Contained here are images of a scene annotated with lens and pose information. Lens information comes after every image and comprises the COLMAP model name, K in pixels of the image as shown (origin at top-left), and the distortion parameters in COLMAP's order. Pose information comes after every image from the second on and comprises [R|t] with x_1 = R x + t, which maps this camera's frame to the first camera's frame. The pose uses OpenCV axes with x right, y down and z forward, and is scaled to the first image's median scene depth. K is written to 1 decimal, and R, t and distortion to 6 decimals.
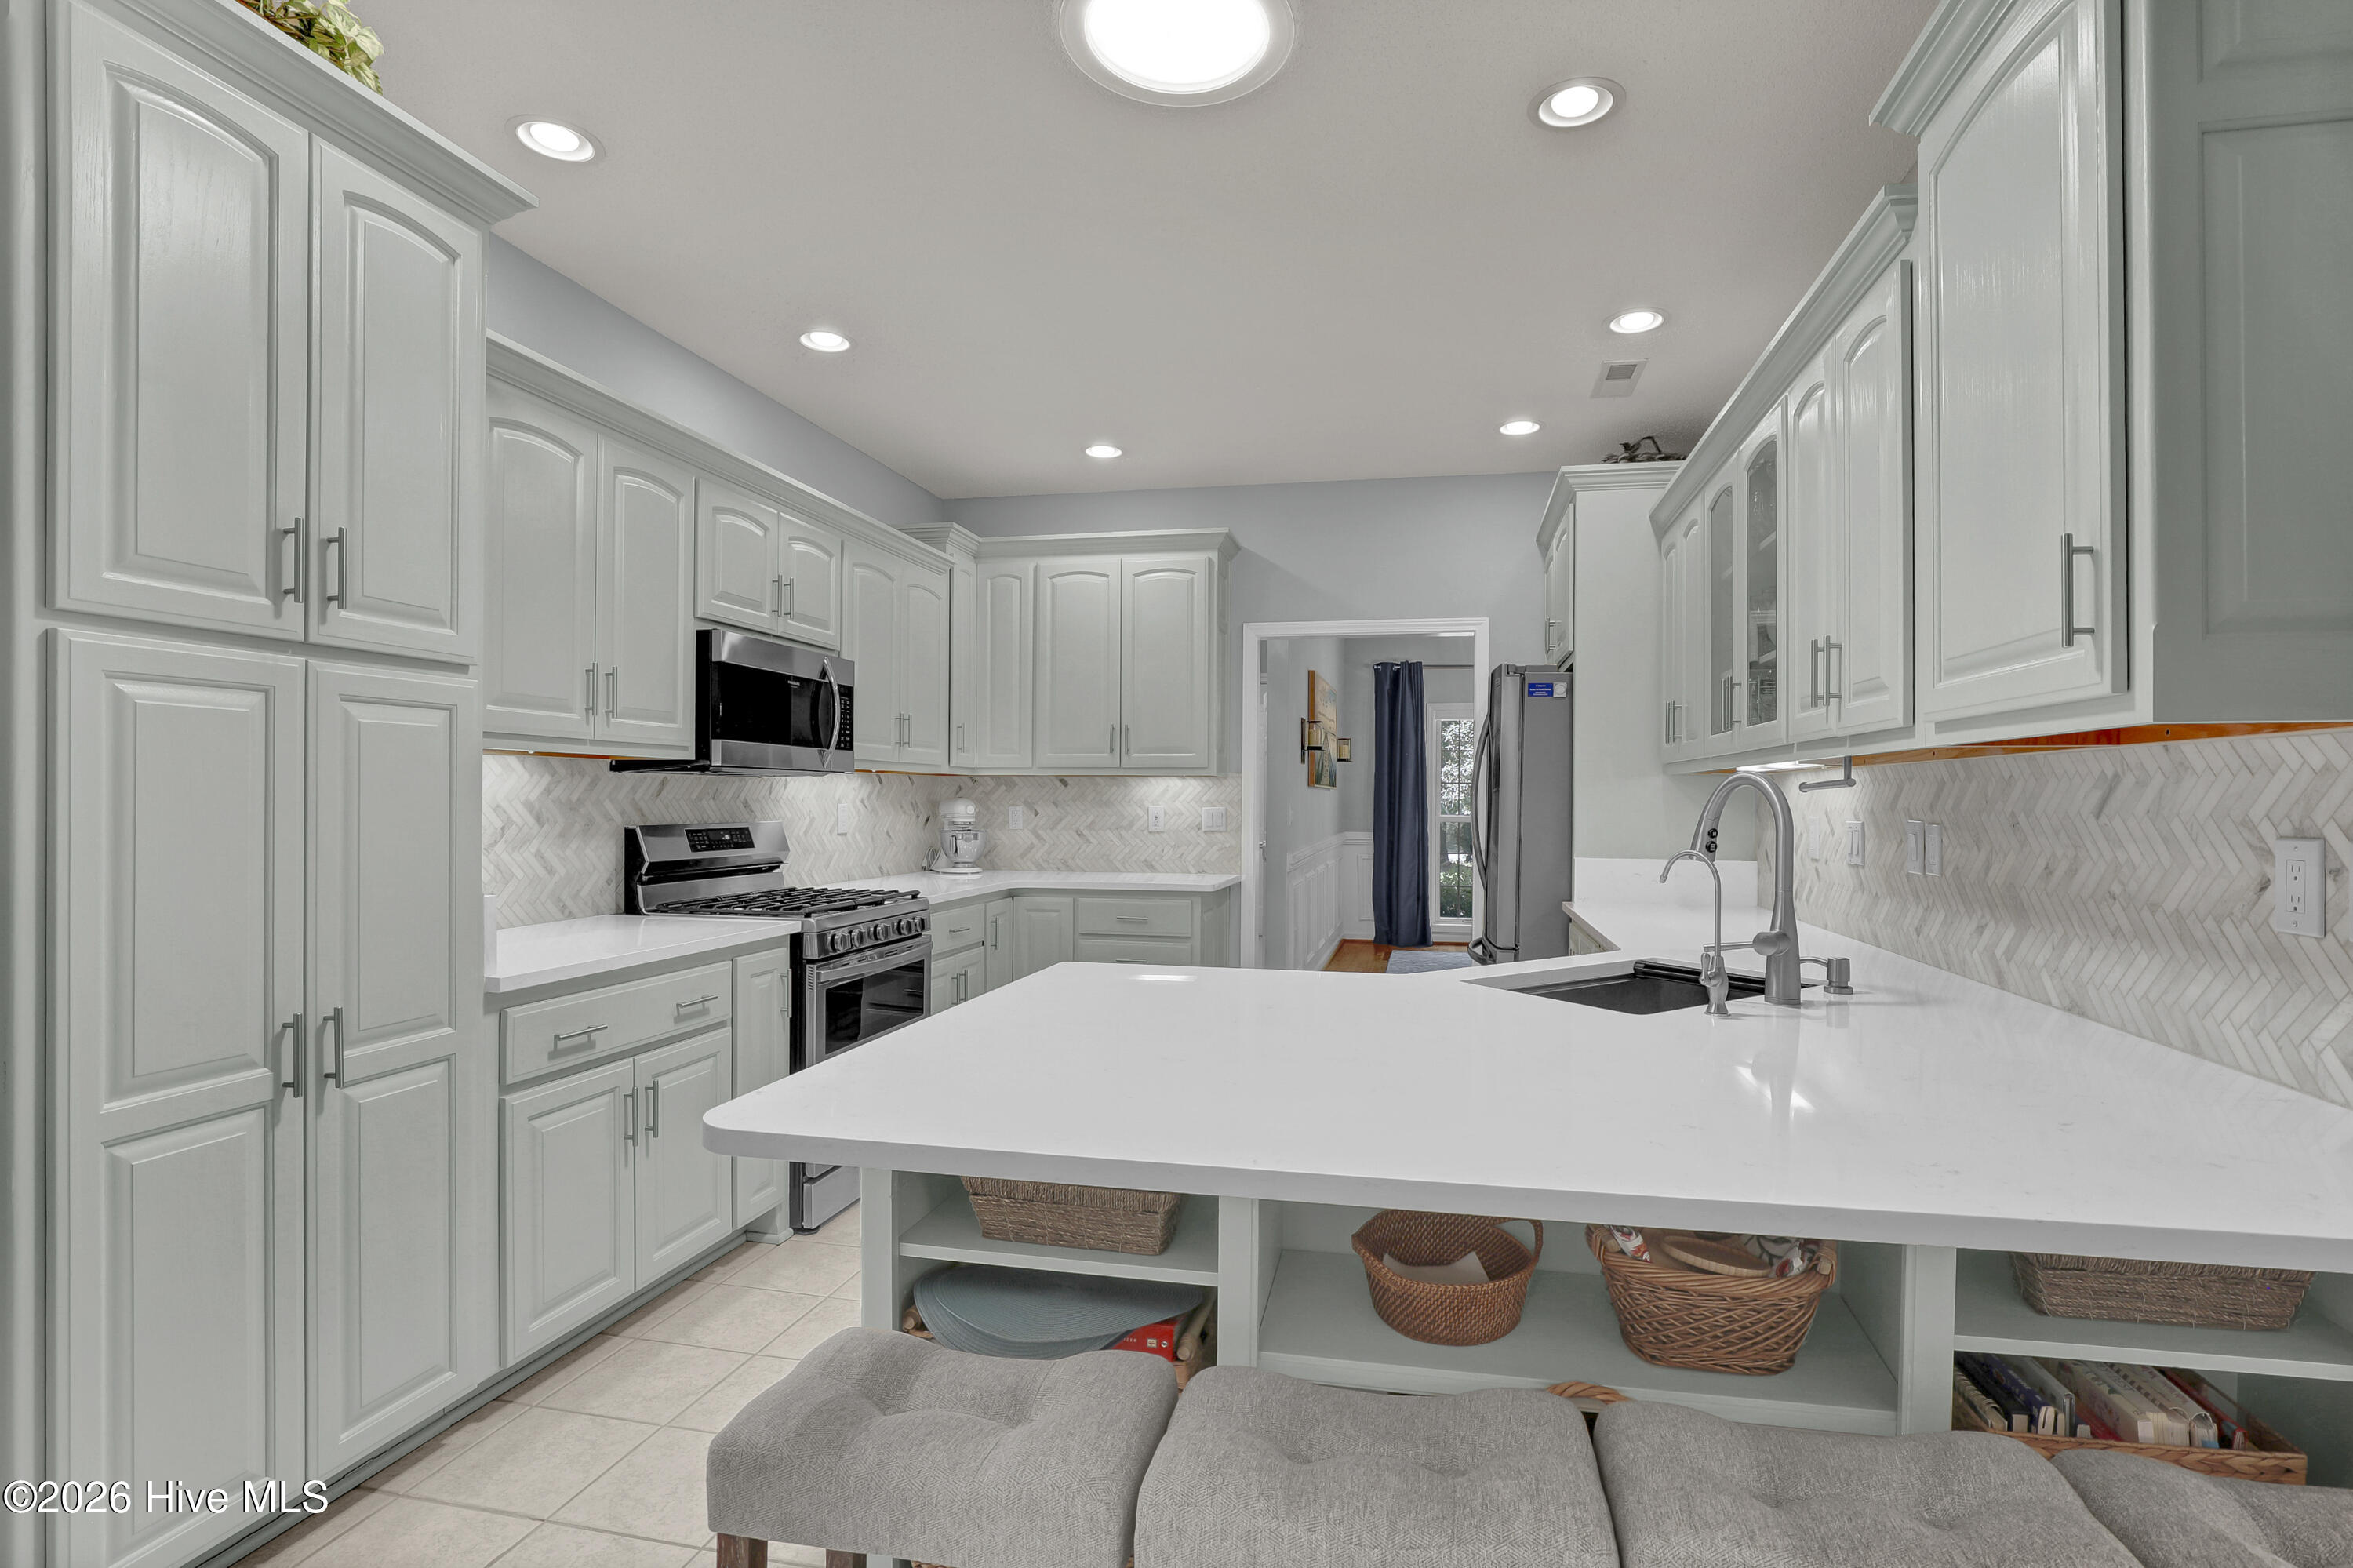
lens RADIAL K [[1141.4, 0, 1176.5], [0, 1141.4, 784.0], [0, 0, 1]] dist [-0.005333, -0.000062]
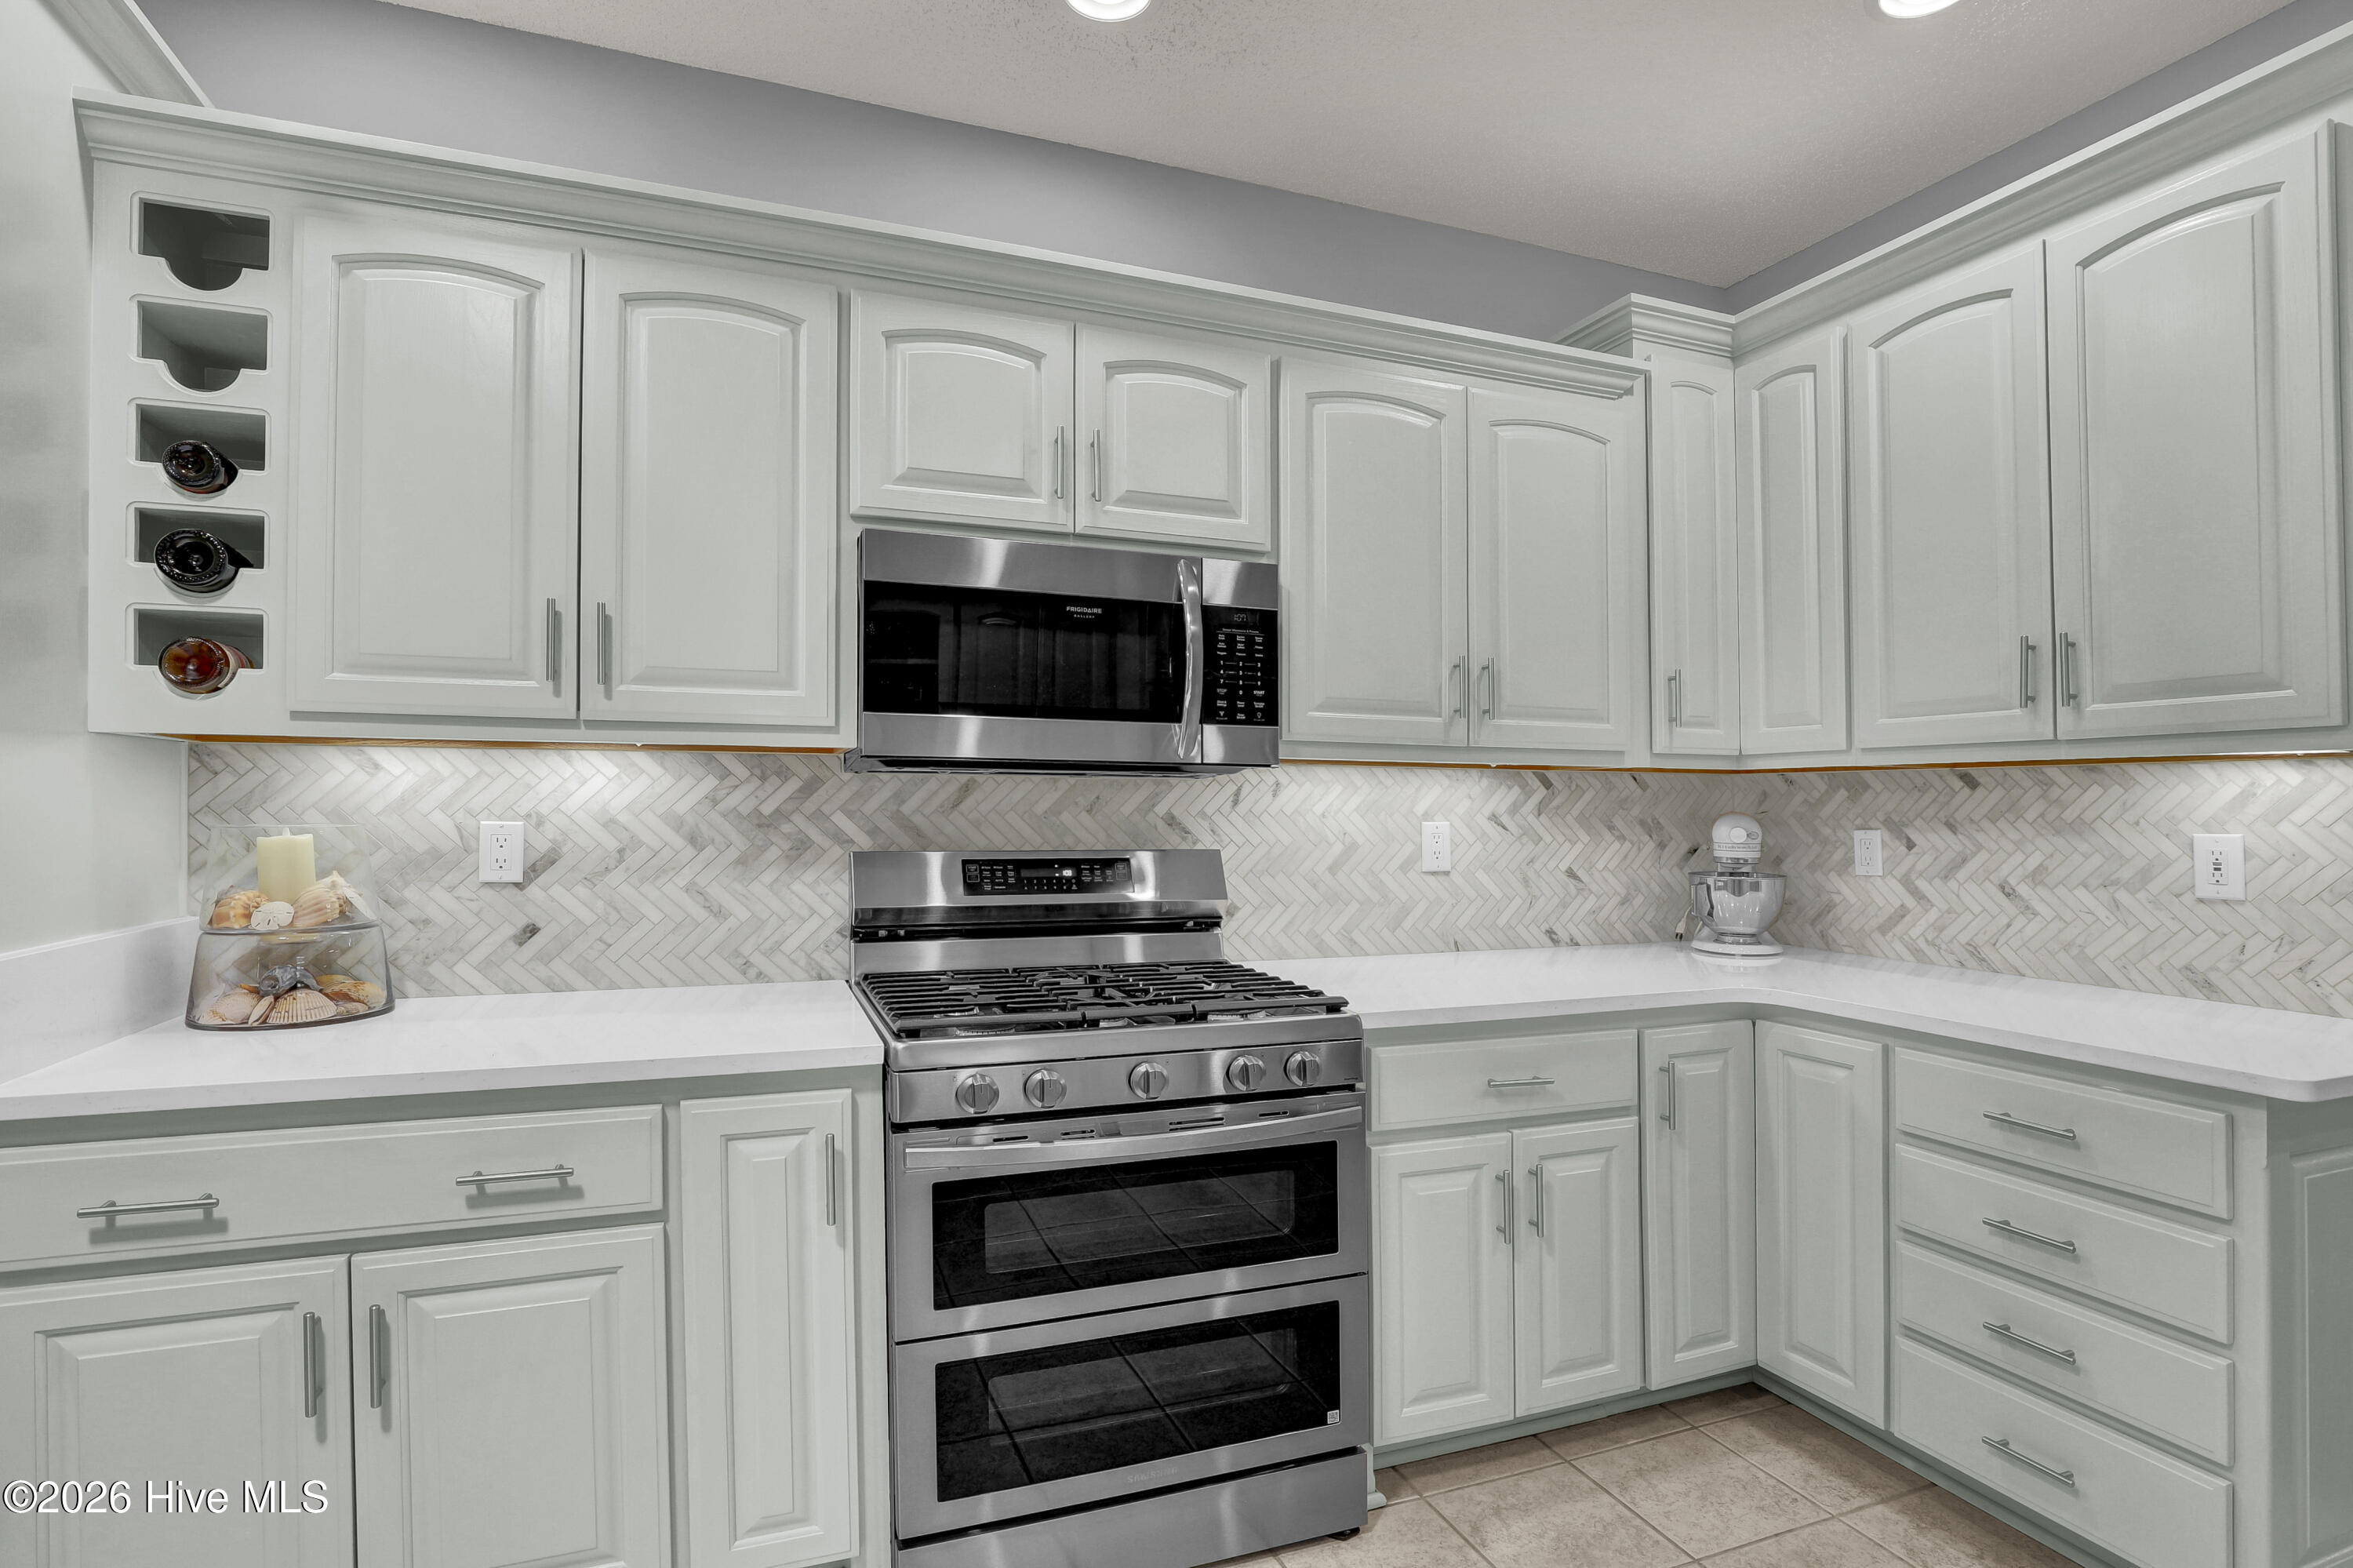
lens RADIAL K [[1141.4, 0, 1176.5], [0, 1141.4, 784.0], [0, 0, 1]] dist [-0.005333, -0.000062]
pose [[0.551714, -0.019218, -0.833812, 0.161261], [0.007264, 0.999807, -0.018237, 0.009292], [0.834002, 0.004005, 0.551747, 0.690324]]
